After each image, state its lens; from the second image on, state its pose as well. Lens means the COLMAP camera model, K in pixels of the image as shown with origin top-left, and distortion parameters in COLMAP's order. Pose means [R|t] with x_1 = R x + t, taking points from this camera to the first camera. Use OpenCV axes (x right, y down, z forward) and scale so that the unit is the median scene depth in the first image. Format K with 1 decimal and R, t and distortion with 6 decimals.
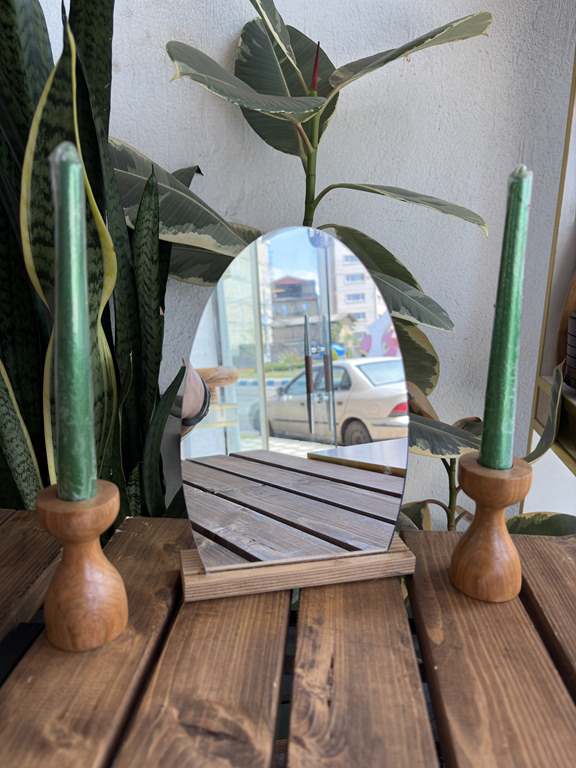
lens RADIAL K [[594.8, 0, 287.3], [0, 594.8, 384.1], [0, 0, 1]] dist [0.035997, -0.051967]
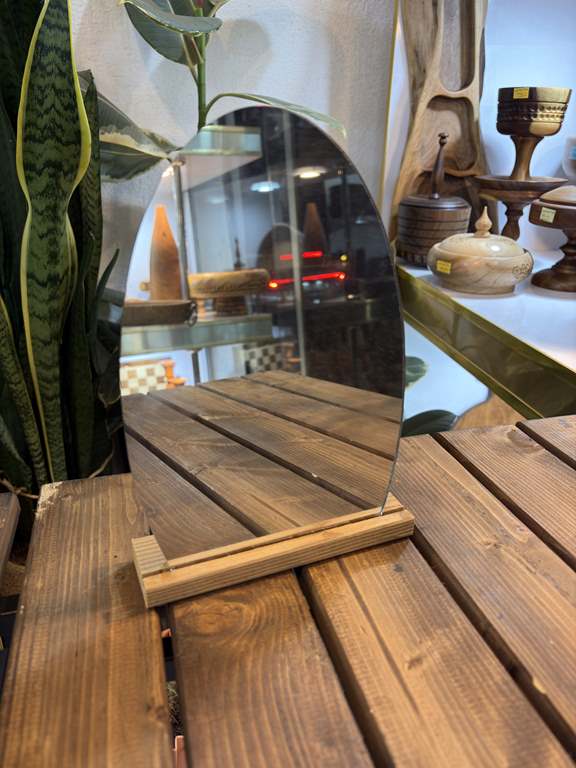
lens RADIAL K [[601.6, 0, 288.3], [0, 601.6, 387.4], [0, 0, 1]] dist [0.036932, -0.056080]
pose [[0.956151, -0.102279, 0.274435, -0.365651], [0.061237, 0.986144, 0.154172, 0.143853], [-0.286402, -0.130606, 0.949166, -0.542591]]
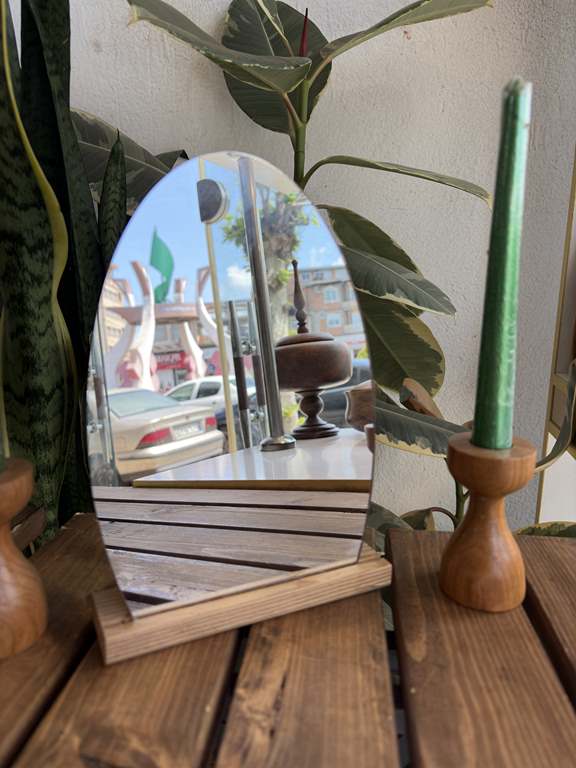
lens RADIAL K [[592.3, 0, 285.7], [0, 592.3, 387.3], [0, 0, 1]] dist [0.046979, -0.068021]
pose [[0.999394, -0.001832, -0.034759, 0.094375], [0.000817, 0.999574, -0.029182, 0.081470], [0.034798, 0.029136, 0.998970, 0.163659]]
